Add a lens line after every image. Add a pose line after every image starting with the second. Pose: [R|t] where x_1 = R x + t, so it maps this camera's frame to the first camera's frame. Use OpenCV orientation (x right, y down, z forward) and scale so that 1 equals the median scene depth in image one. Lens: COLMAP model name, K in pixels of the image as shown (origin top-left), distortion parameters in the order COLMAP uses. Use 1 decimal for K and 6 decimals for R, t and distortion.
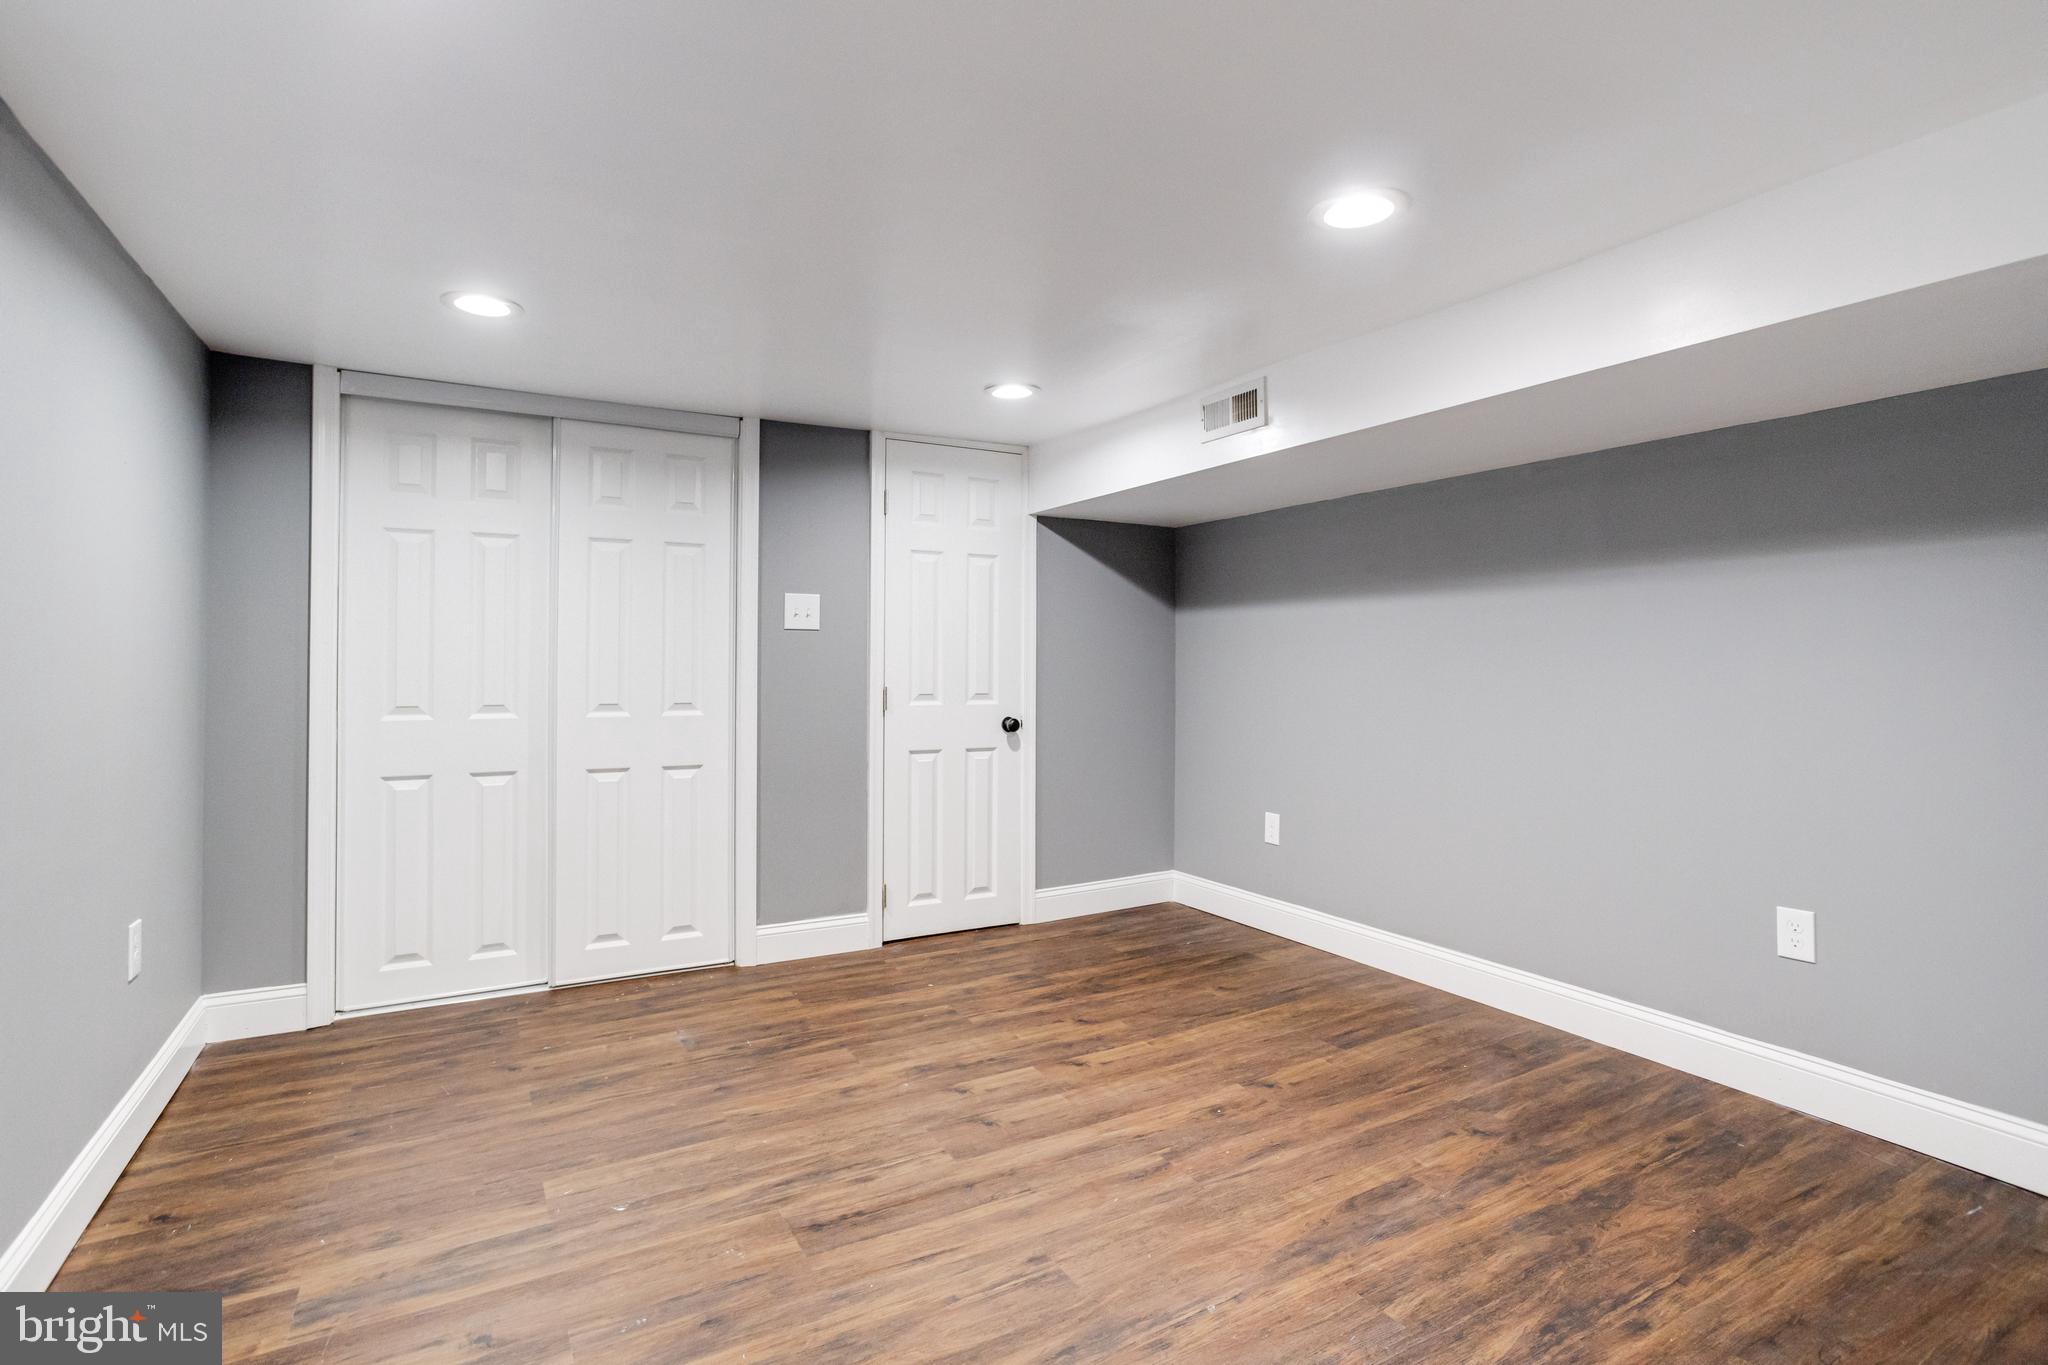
lens RADIAL K [[1025.5, 0, 1020.6], [0, 1025.5, 642.4], [0, 0, 1]] dist [-0.047035, 0.021517]
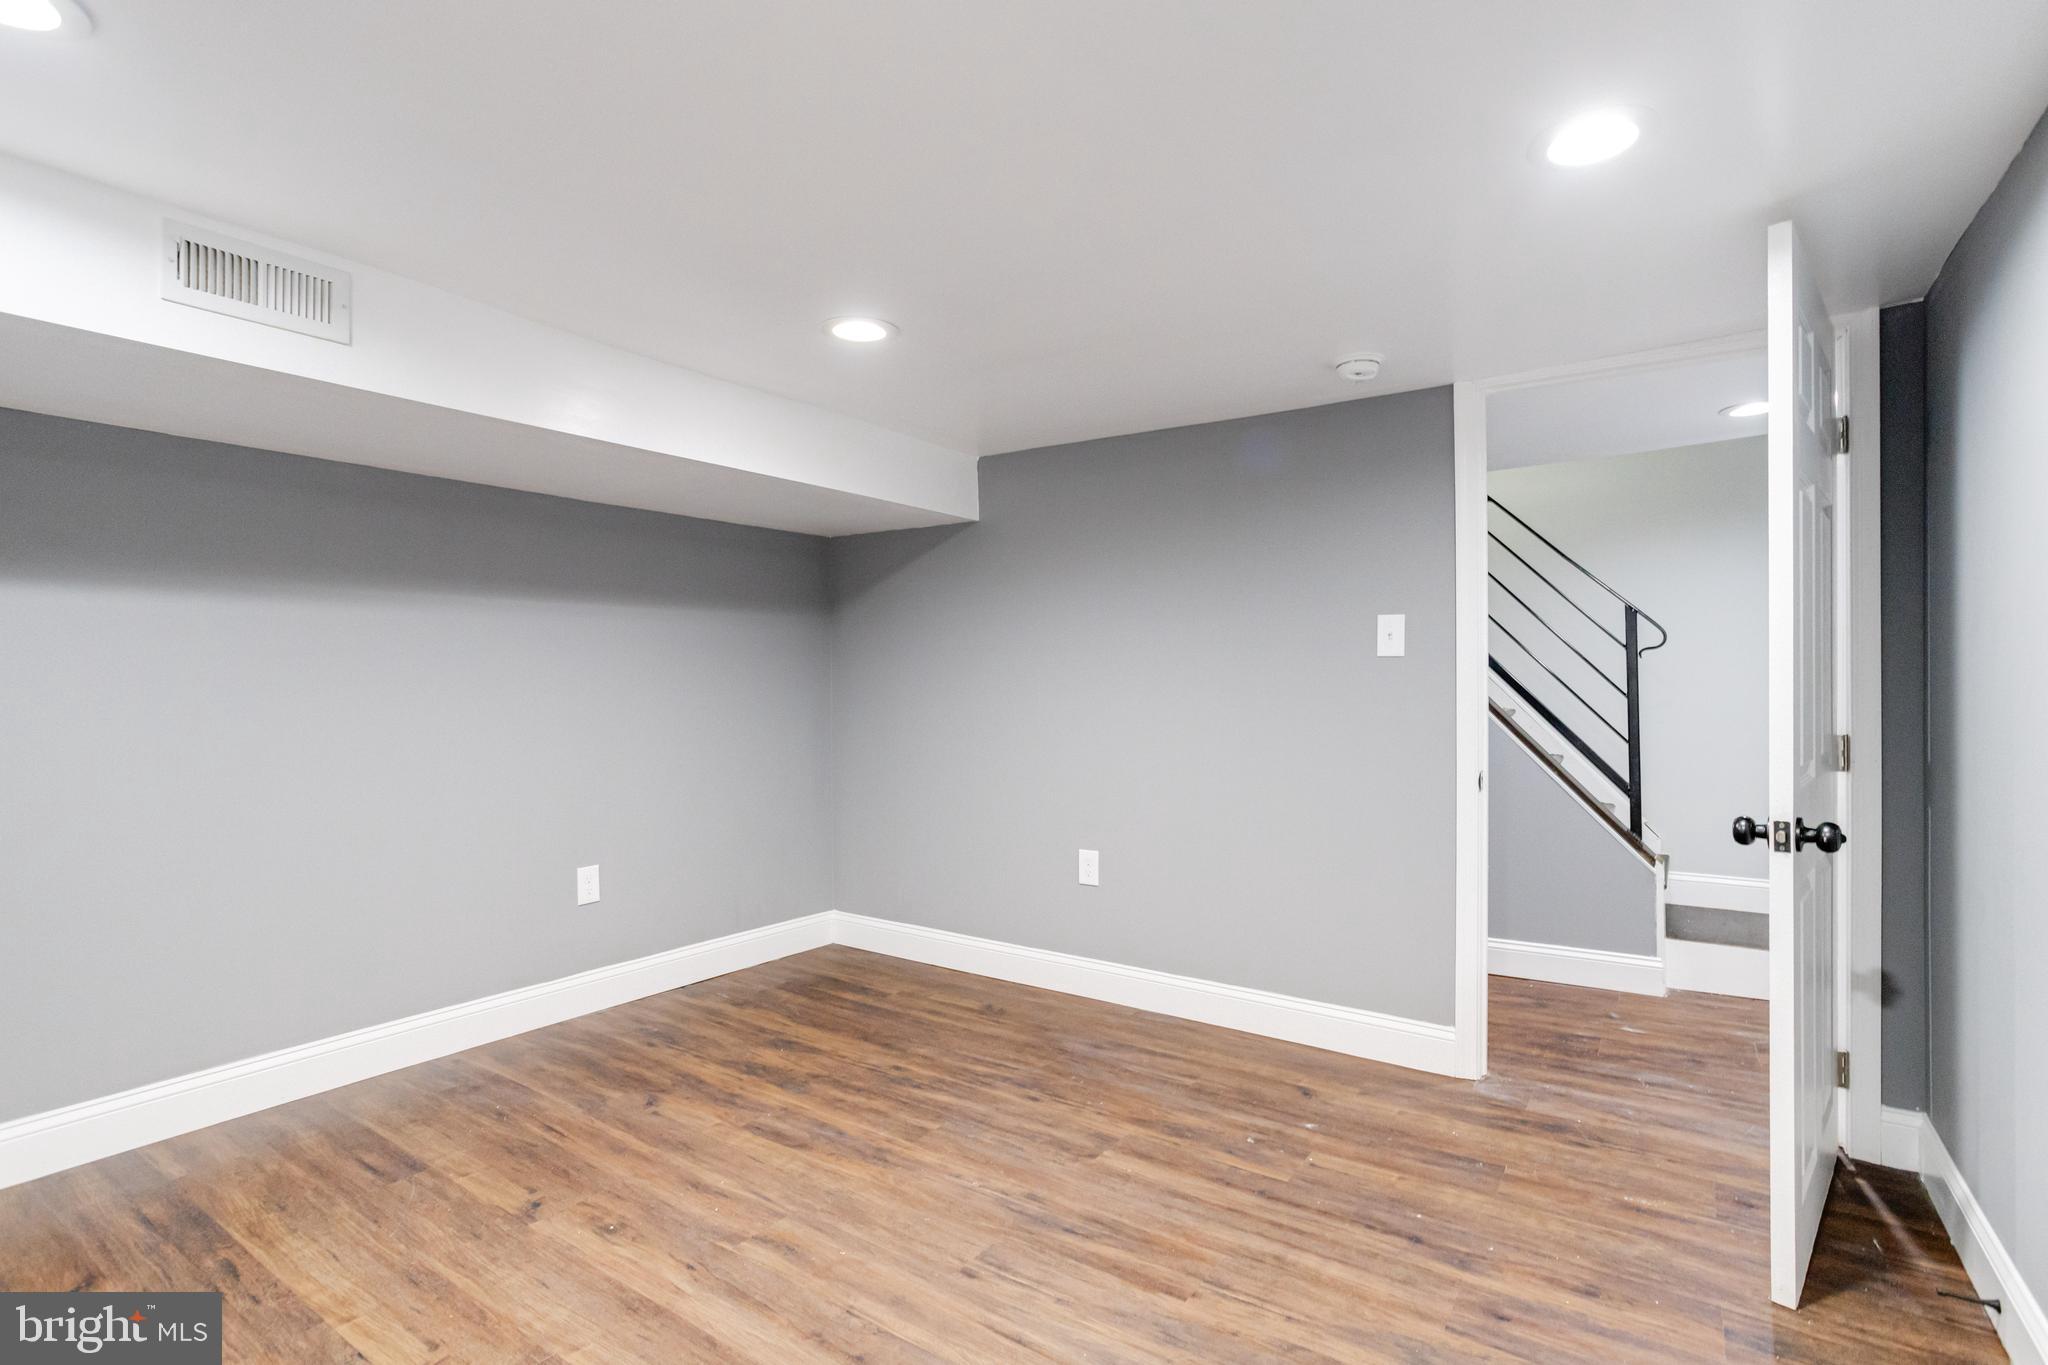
lens RADIAL K [[1025.5, 0, 1020.6], [0, 1025.5, 642.4], [0, 0, 1]] dist [-0.047035, 0.021517]
pose [[-0.464132, 0.029387, 0.885279, -0.772719], [-0.010275, 0.999204, -0.038555, 0.010936], [-0.885707, -0.026991, -0.463460, 1.201708]]
